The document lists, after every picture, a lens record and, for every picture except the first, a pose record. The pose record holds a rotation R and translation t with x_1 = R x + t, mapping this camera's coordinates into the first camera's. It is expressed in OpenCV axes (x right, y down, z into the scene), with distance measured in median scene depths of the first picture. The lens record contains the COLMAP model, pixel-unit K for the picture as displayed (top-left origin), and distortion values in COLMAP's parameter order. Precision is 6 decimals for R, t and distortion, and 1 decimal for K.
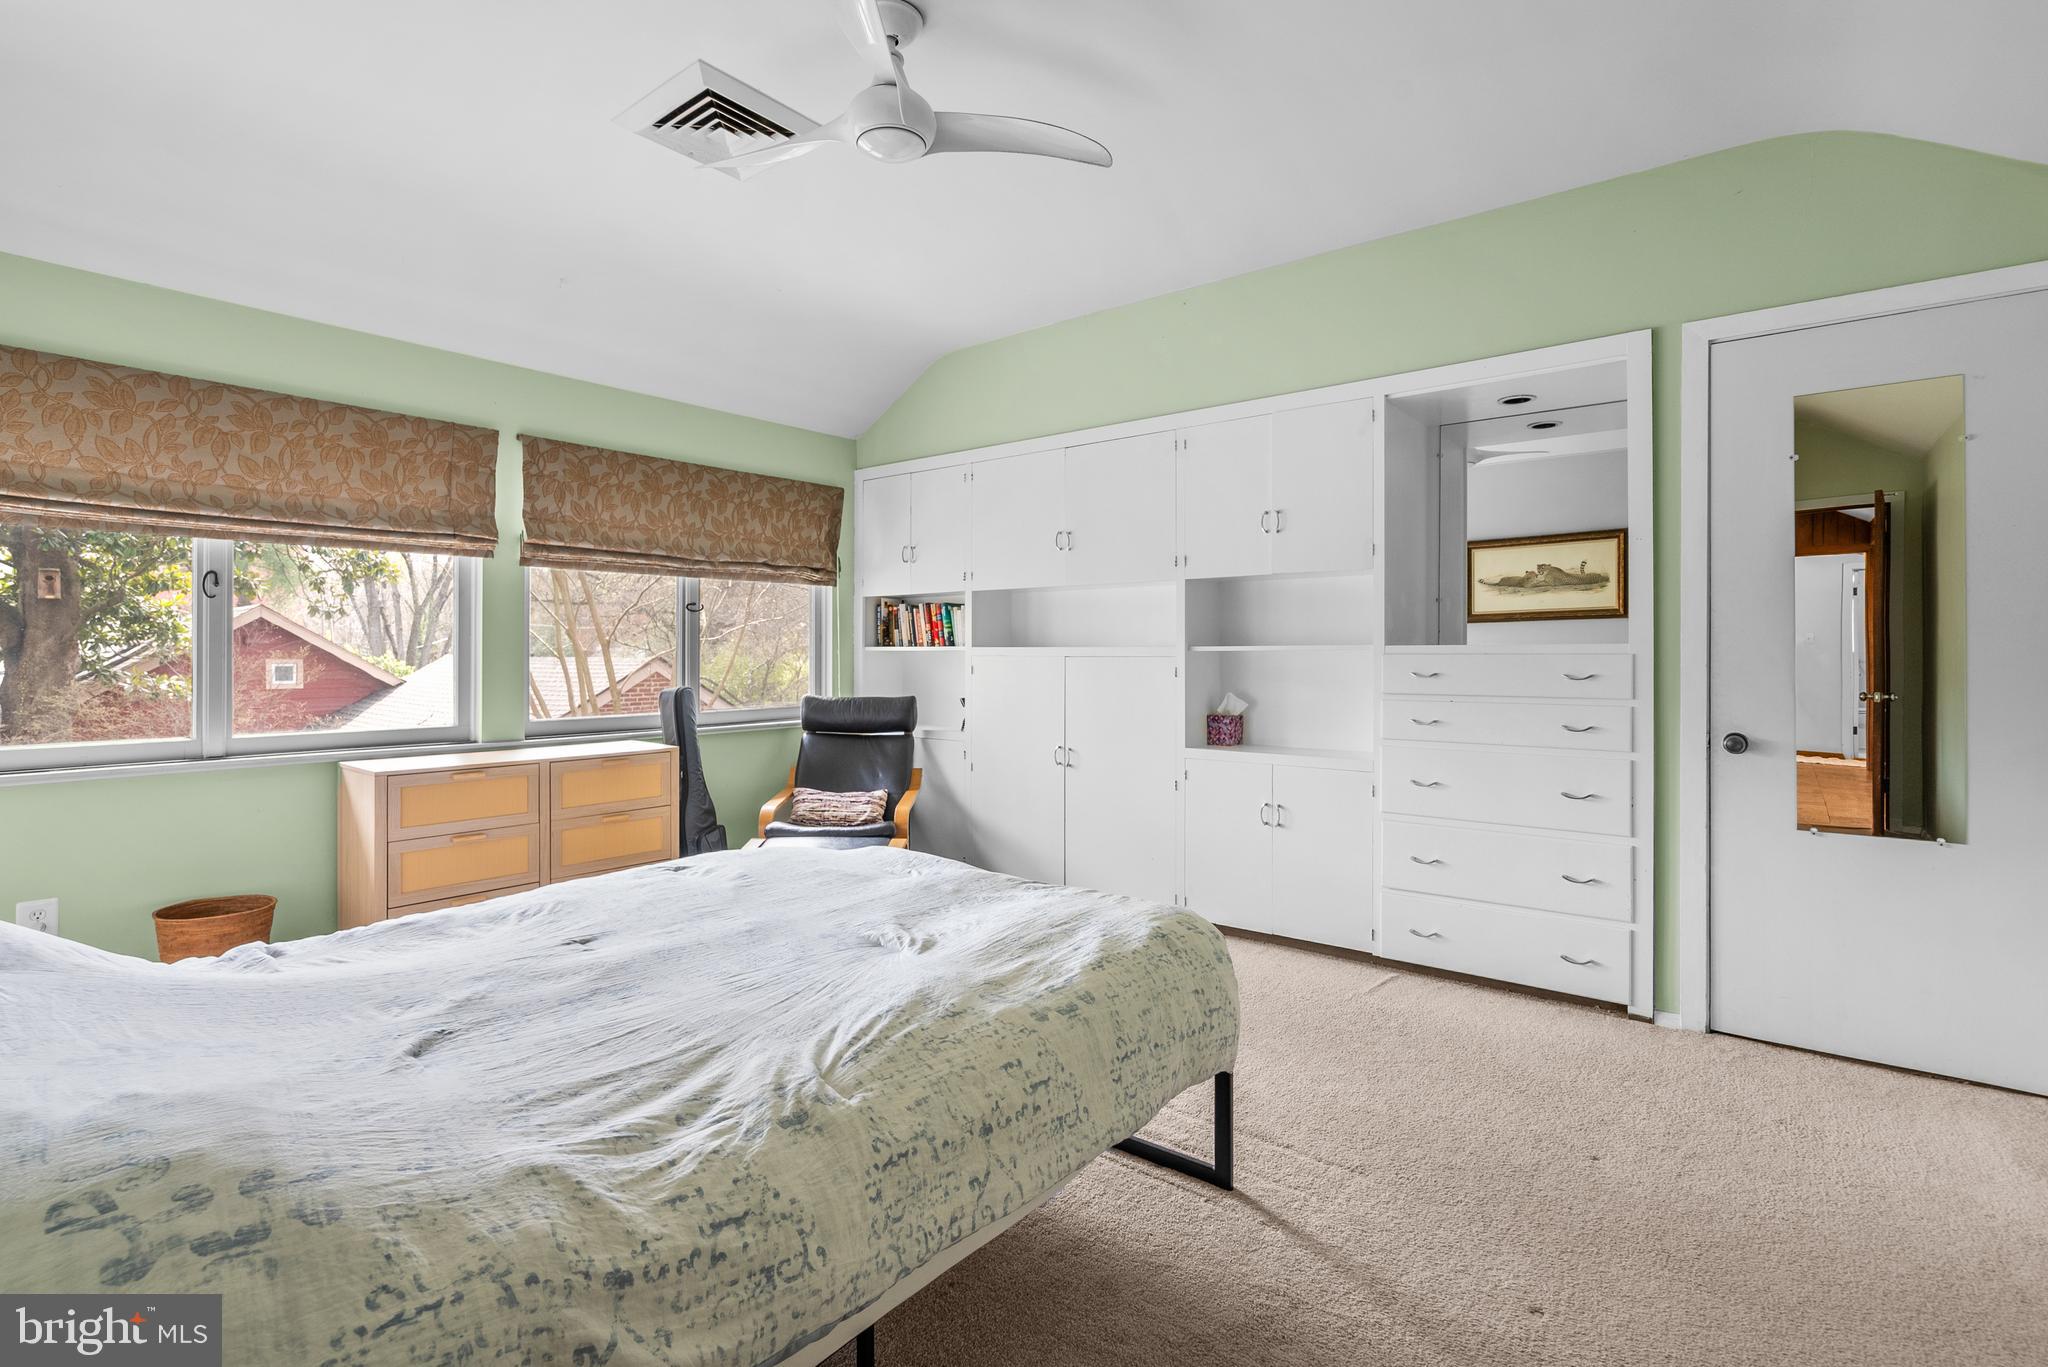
lens RADIAL K [[957.0, 0, 1018.3], [0, 957.0, 679.7], [0, 0, 1]] dist [-0.000468, 0.000199]
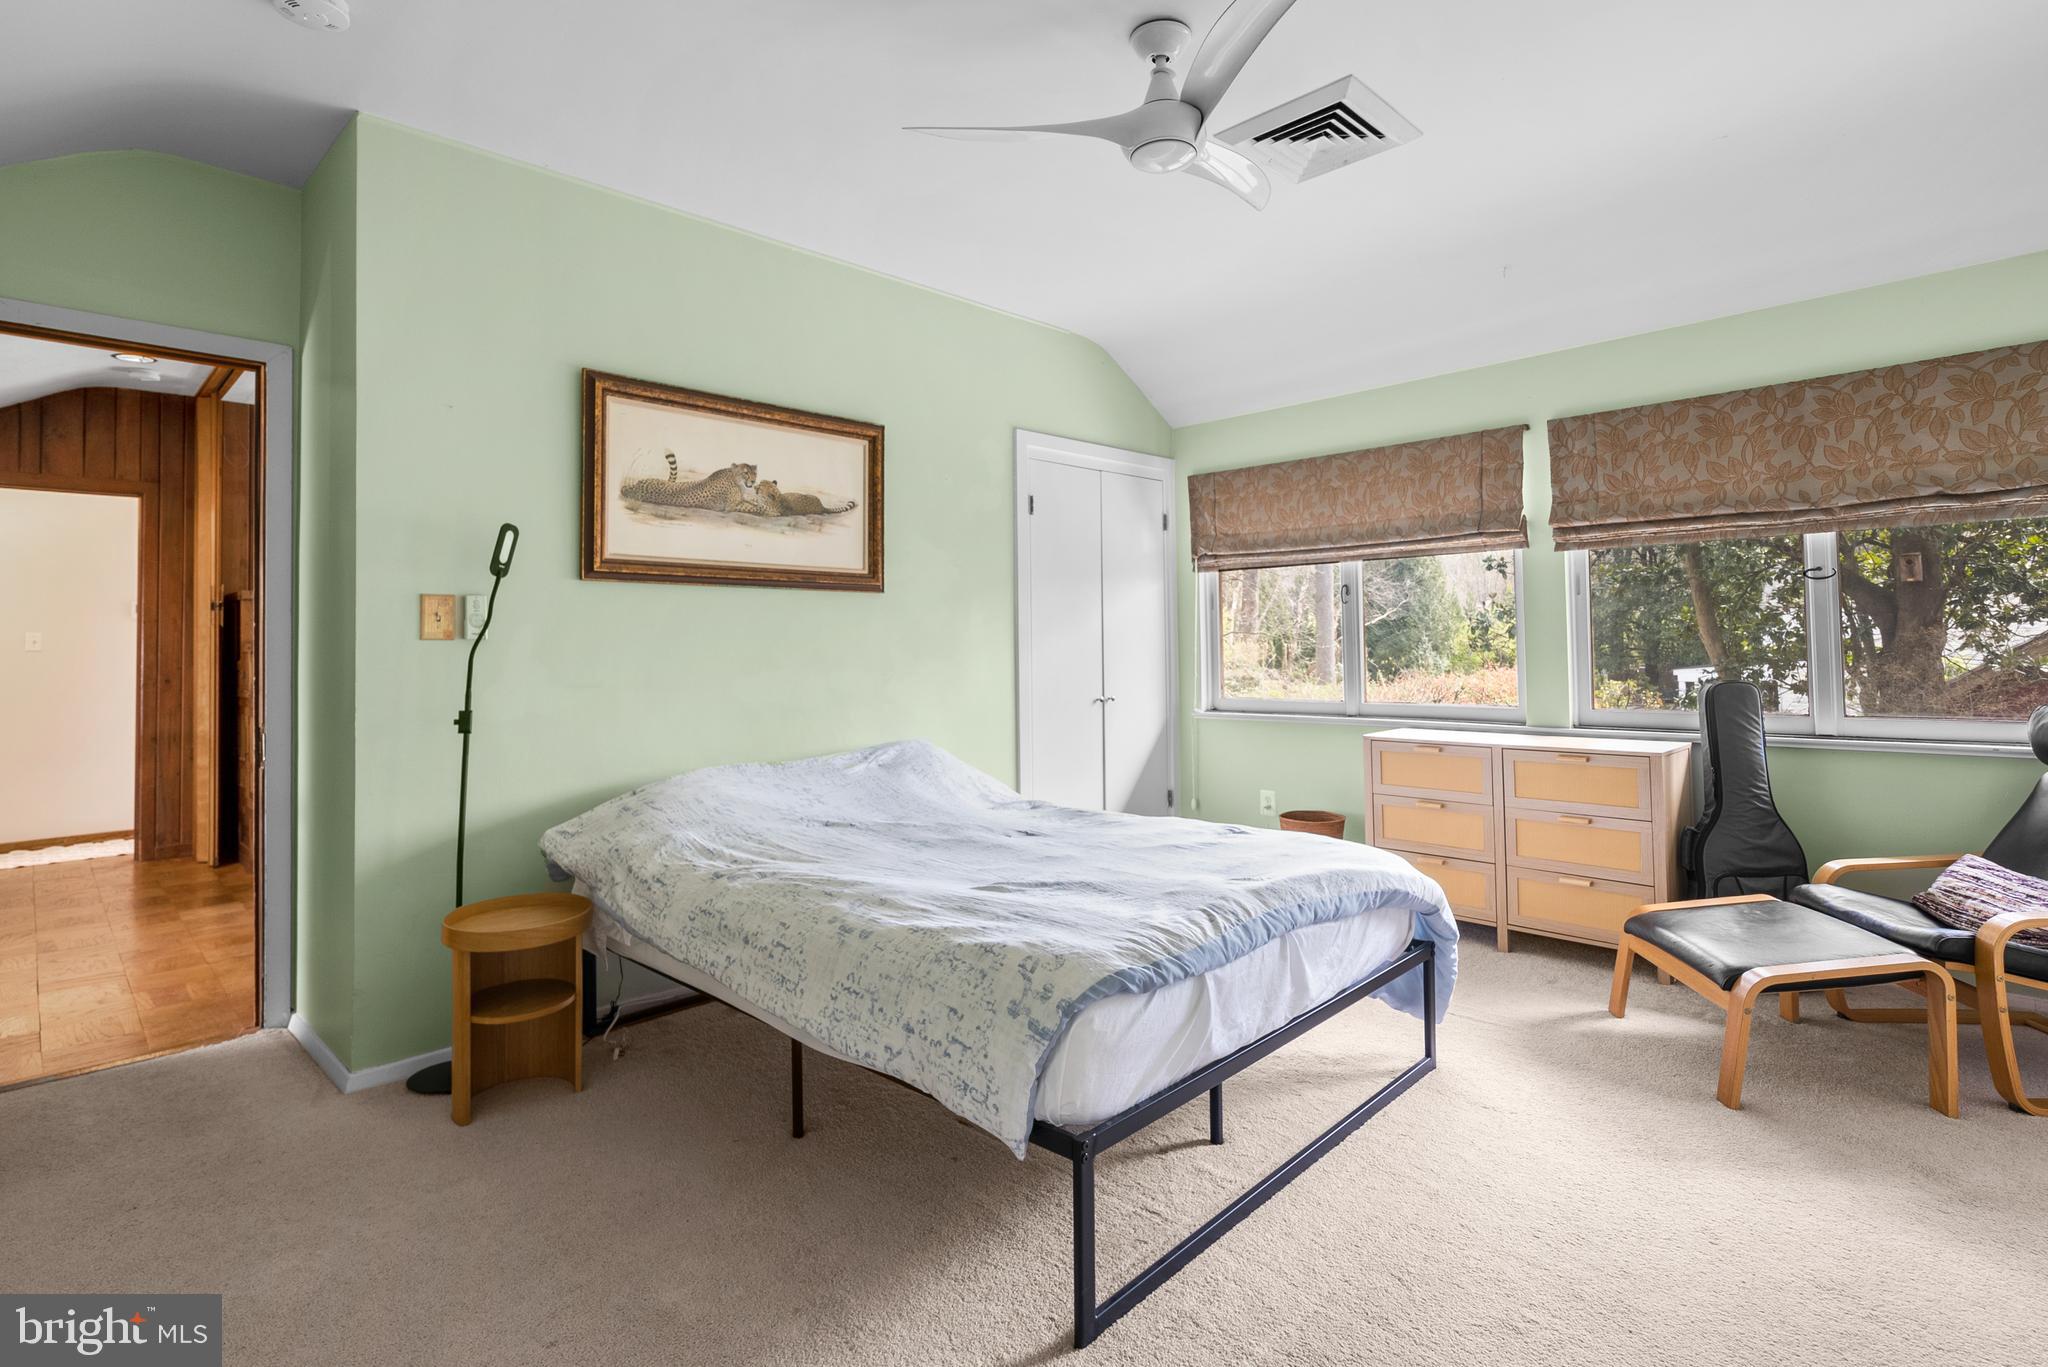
lens RADIAL K [[940.0, 0, 1029.3], [0, 940.0, 653.0], [0, 0, 1]] dist [-0.002291, 0.000005]
pose [[-0.081769, 0.001439, -0.996650, 0.498631], [-0.022618, 0.999739, 0.003299, -0.004917], [0.996395, 0.022812, -0.081715, 0.542472]]
